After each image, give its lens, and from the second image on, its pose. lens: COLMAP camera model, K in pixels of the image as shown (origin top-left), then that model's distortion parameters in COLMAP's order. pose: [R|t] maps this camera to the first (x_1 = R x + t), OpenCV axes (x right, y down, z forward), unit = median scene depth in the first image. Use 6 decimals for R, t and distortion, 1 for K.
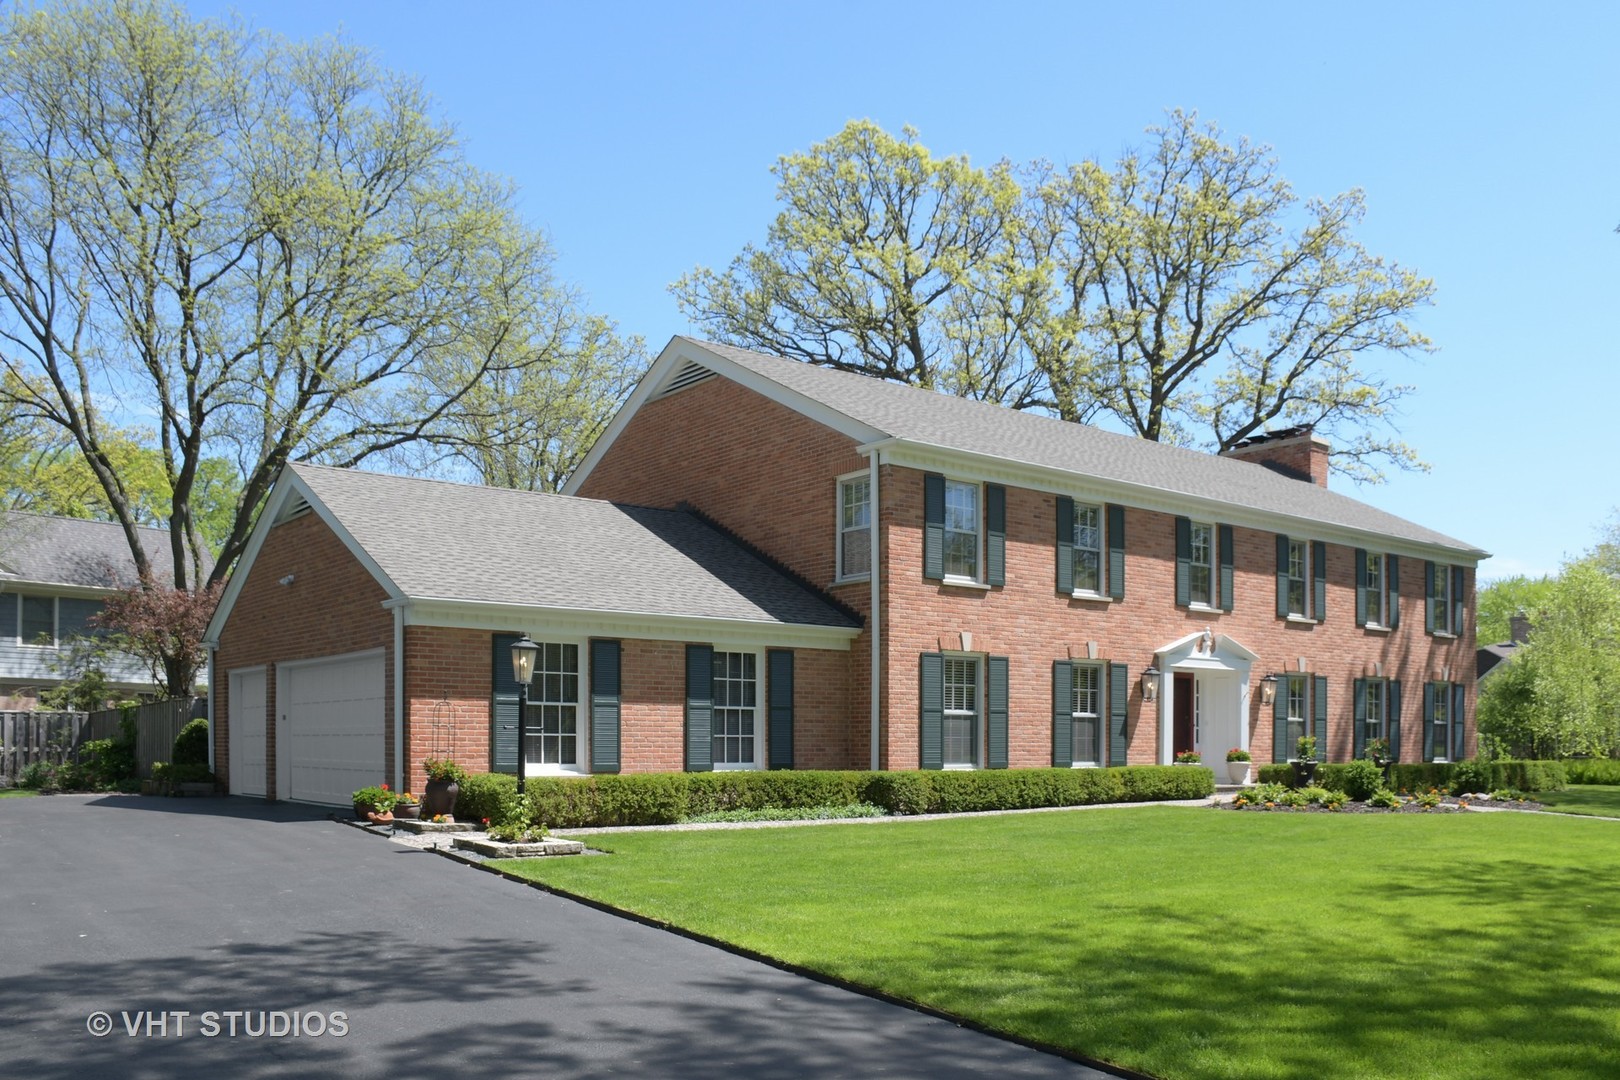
lens RADIAL K [[1356.8, 0, 810.0], [0, 1356.8, 540.0], [0, 0, 1]] dist [-0.048463, 0.002267]
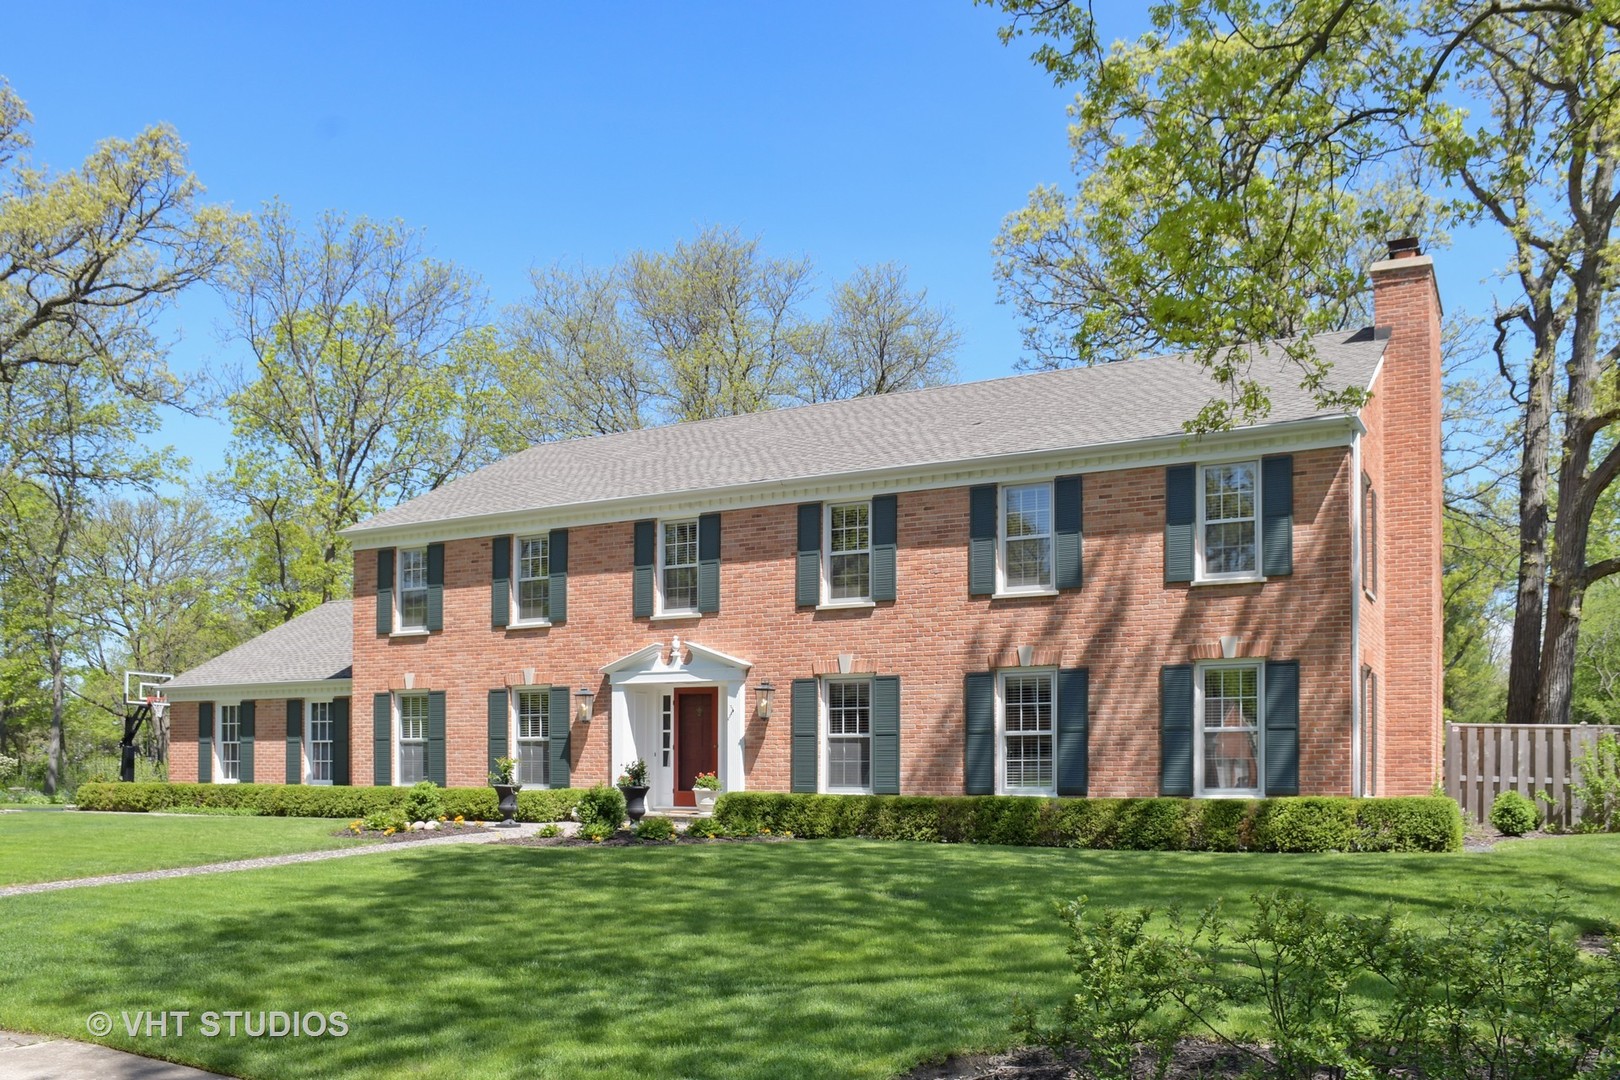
lens RADIAL K [[1346.9, 0, 808.4], [0, 1346.9, 575.6], [0, 0, 1]] dist [-0.074701, 0.002781]
pose [[0.386833, -0.137368, -0.911861, 1.267180], [0.137639, 0.986367, -0.090203, 0.130279], [0.911820, -0.090614, 0.400467, 0.808087]]
